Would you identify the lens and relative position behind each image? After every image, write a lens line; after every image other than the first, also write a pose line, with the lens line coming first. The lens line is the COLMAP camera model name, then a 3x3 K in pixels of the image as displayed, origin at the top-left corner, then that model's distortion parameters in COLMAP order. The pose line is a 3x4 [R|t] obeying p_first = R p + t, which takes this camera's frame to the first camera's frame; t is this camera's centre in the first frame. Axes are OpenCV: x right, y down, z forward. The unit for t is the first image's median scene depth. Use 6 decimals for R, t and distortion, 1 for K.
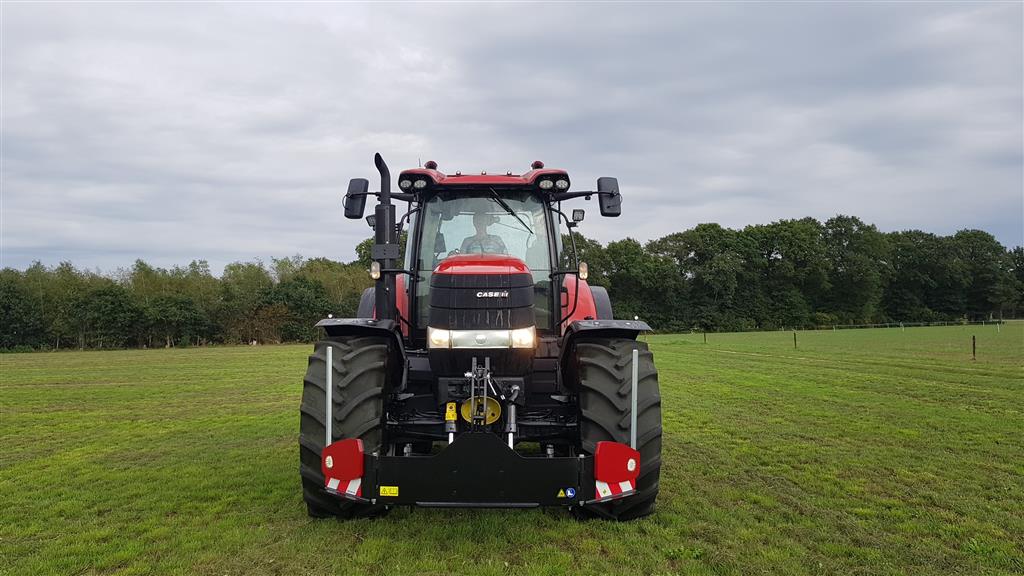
lens RADIAL K [[800.4, 0, 508.2], [0, 800.4, 292.0], [0, 0, 1]] dist [0.006507, -0.025709]
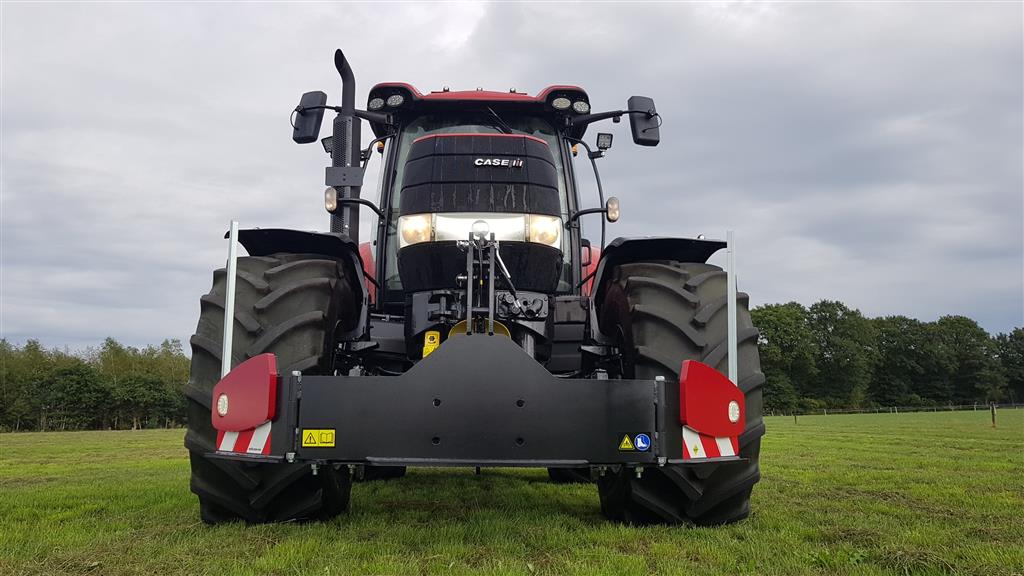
lens RADIAL K [[800.4, 0, 511.2], [0, 800.4, 290.6], [0, 0, 1]] dist [0.006507, -0.025709]
pose [[0.999658, 0.007156, 0.025152, -0.018017], [-0.004244, 0.993471, -0.114008, 0.128296], [-0.025804, 0.113862, 0.993161, 0.263836]]
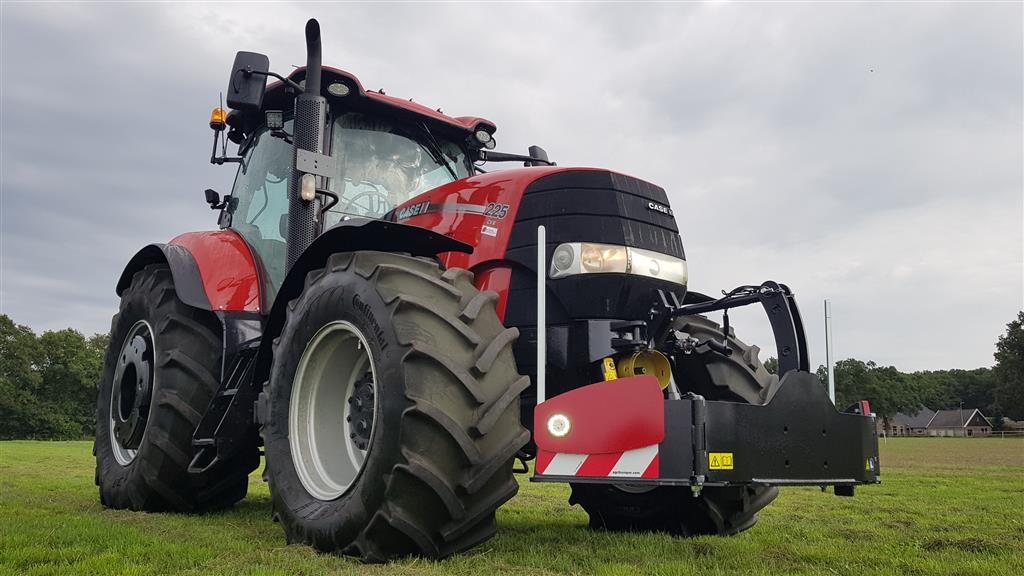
lens RADIAL K [[800.4, 0, 508.8], [0, 800.4, 296.3], [0, 0, 1]] dist [0.006507, -0.025709]
pose [[0.774369, 0.130647, 0.619099, -0.396149], [-0.045103, 0.987359, -0.151944, 0.138086], [-0.631124, 0.089738, 0.770473, 0.388996]]
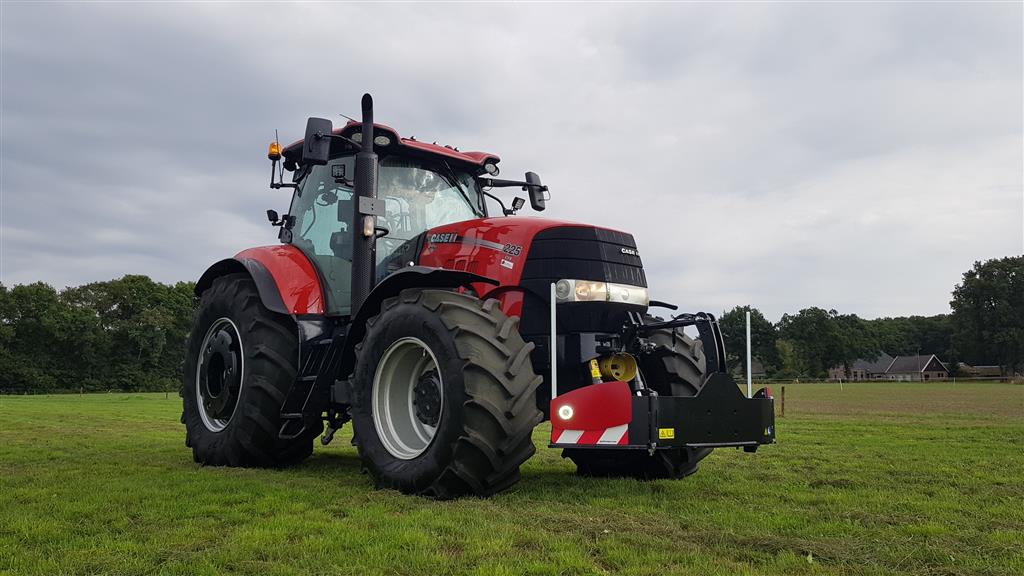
lens RADIAL K [[800.4, 0, 510.0], [0, 800.4, 279.6], [0, 0, 1]] dist [0.006507, -0.025709]
pose [[0.750836, 0.100189, 0.652846, -0.562532], [-0.036679, 0.993228, -0.110242, 0.109889], [-0.659469, 0.058828, 0.749426, 0.248021]]
